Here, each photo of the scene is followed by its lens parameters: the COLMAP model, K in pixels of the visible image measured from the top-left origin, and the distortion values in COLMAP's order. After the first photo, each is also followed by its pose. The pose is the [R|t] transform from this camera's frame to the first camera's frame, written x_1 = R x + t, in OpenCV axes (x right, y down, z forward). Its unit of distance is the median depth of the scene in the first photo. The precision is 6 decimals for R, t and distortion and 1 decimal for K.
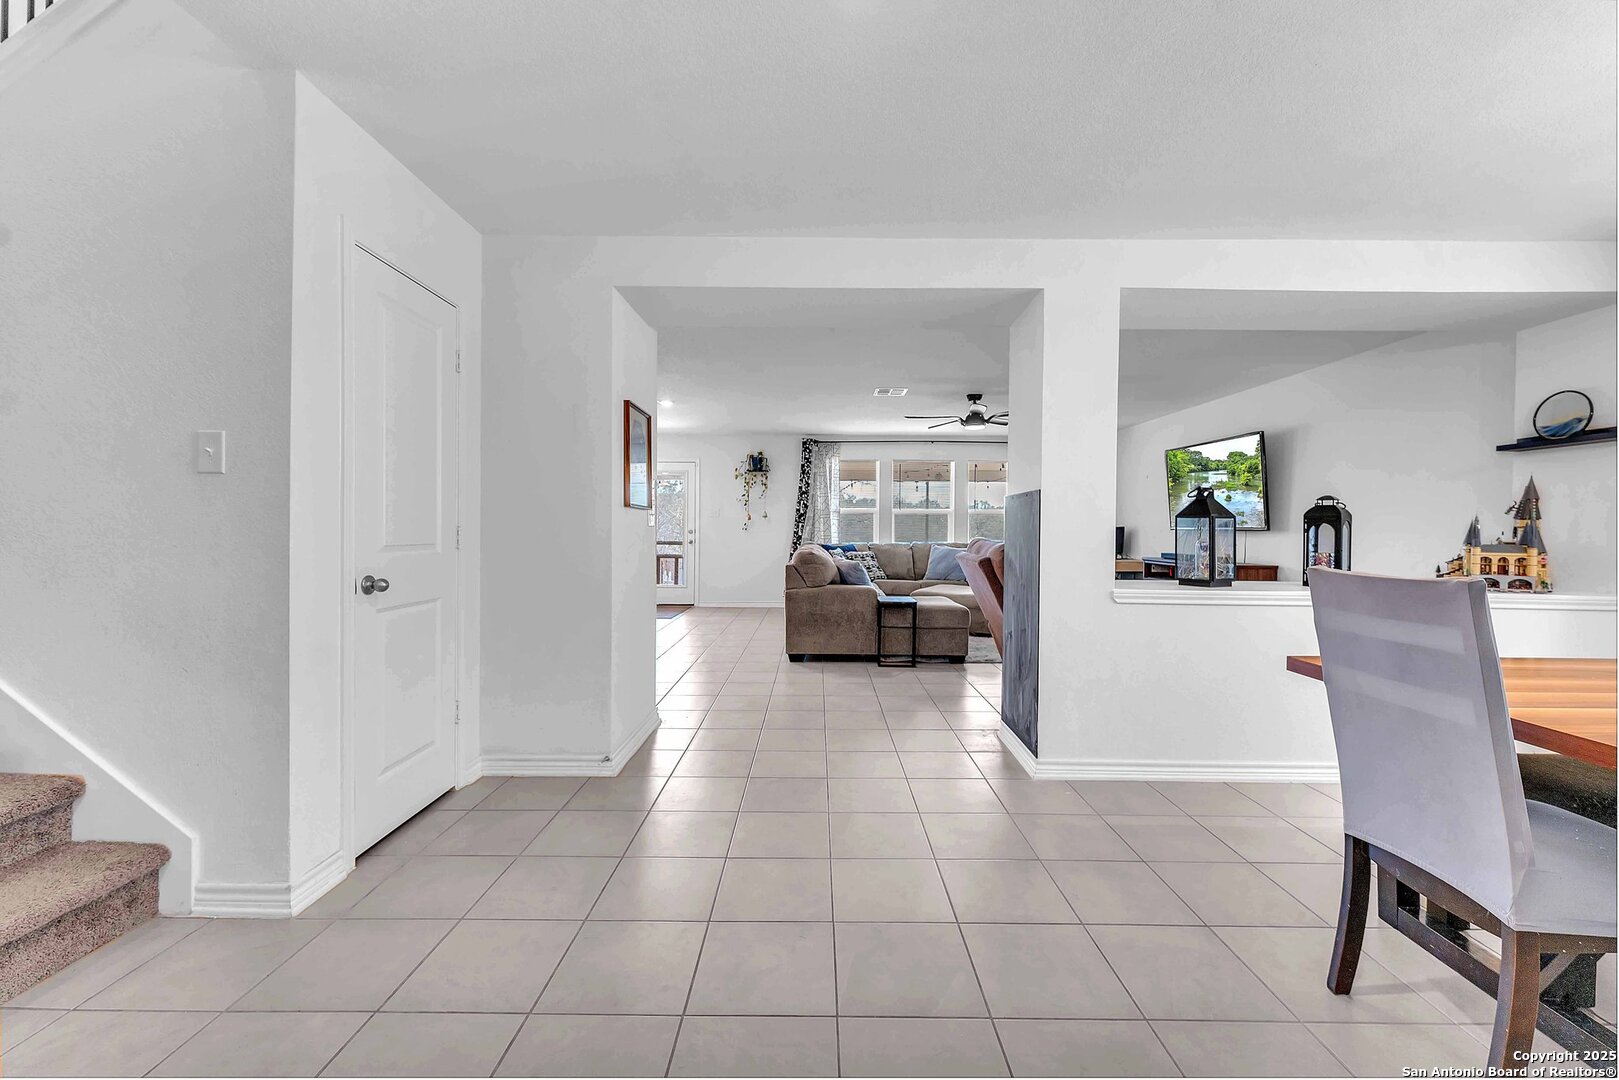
lens RADIAL K [[662.6, 0, 809.5], [0, 662.6, 540.0], [0, 0, 1]] dist [0.000813, 0.000069]
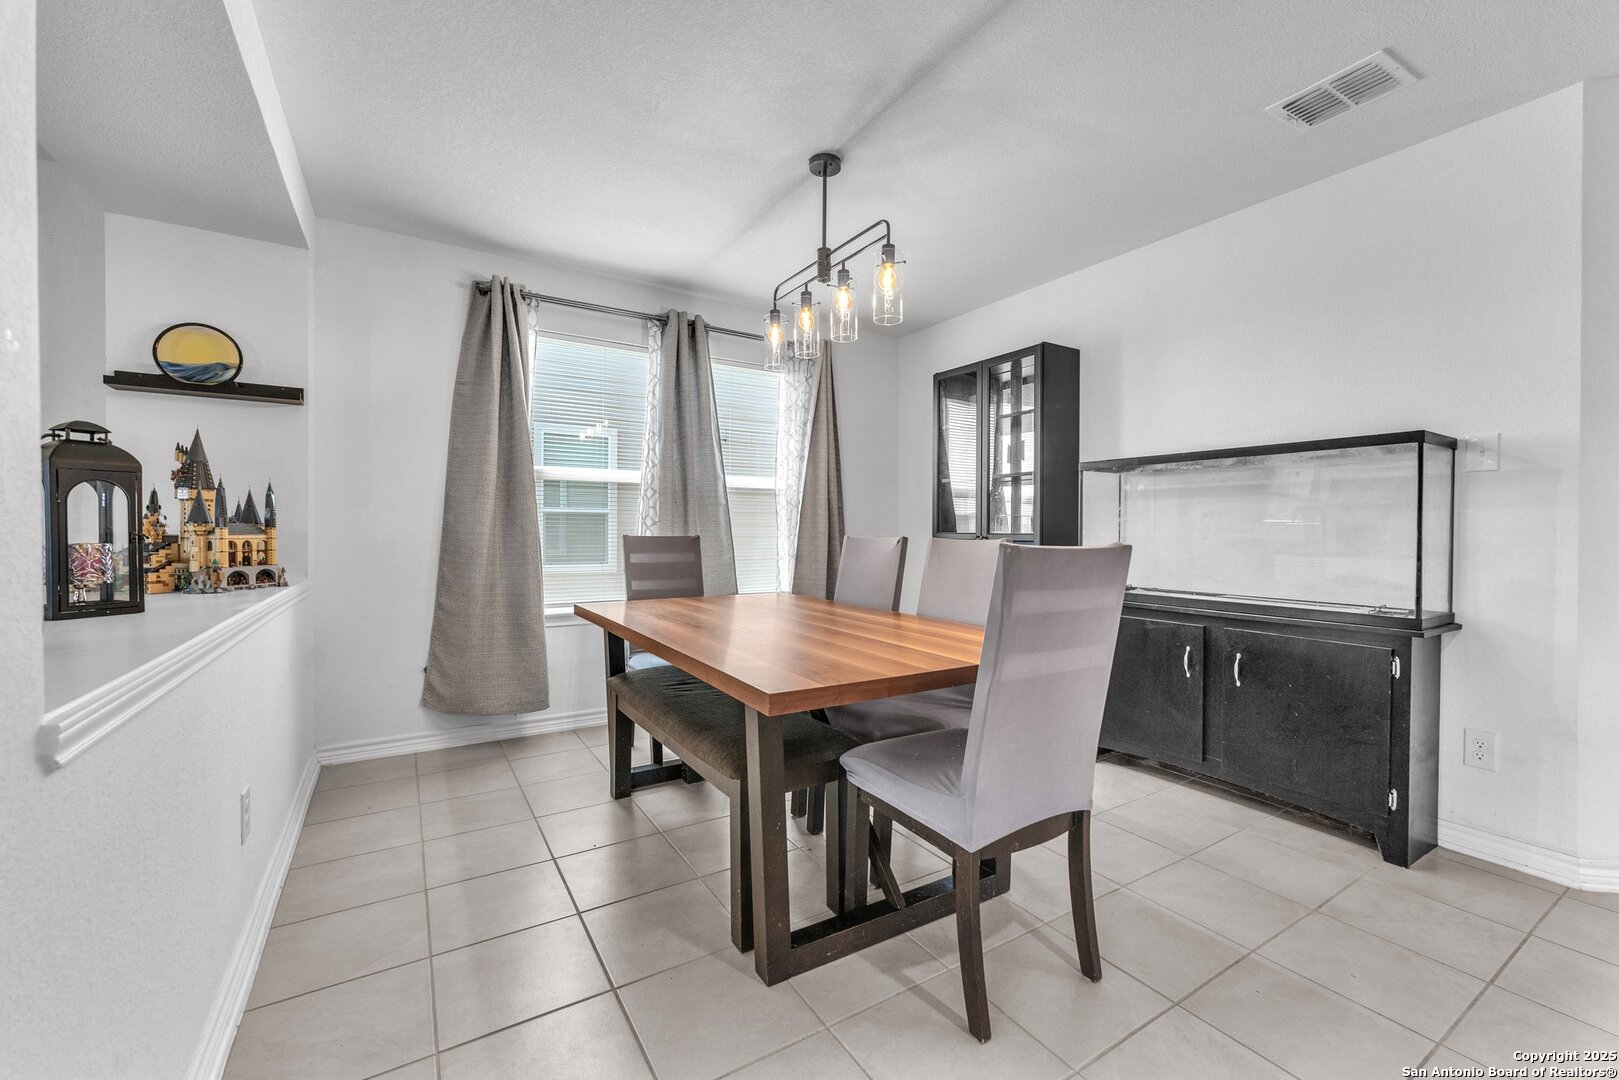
lens RADIAL K [[662.6, 0, 809.5], [0, 662.6, 540.0], [0, 0, 1]] dist [0.000813, 0.000069]
pose [[-0.538326, -0.023862, 0.842399, 0.108026], [0.003073, 0.999537, 0.030276, 0.005084], [-0.842731, 0.018887, -0.538003, 0.845533]]
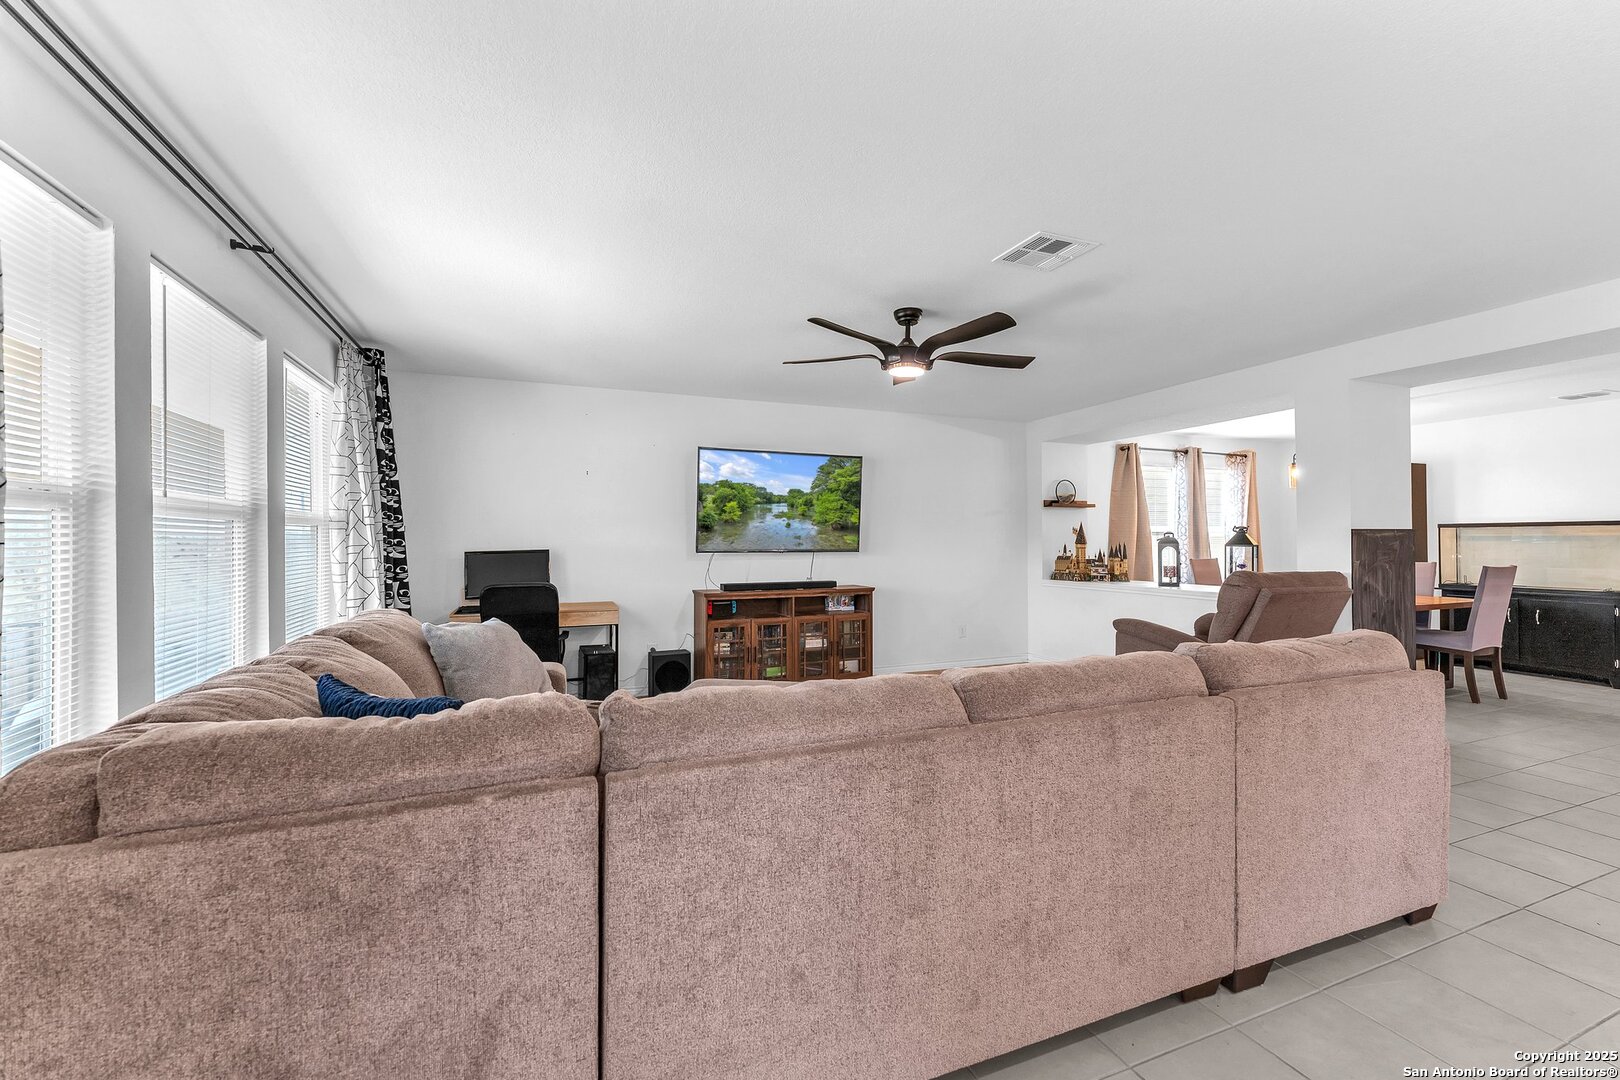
lens RADIAL K [[669.5, 0, 810.0], [0, 669.5, 540.0], [0, 0, 1]] dist [-0.003307, -0.000308]
pose [[-0.383887, -0.002966, 0.923376, -0.498369], [0.016495, 0.999813, 0.010069, -0.090752], [-0.923233, 0.019096, -0.383766, 2.762188]]
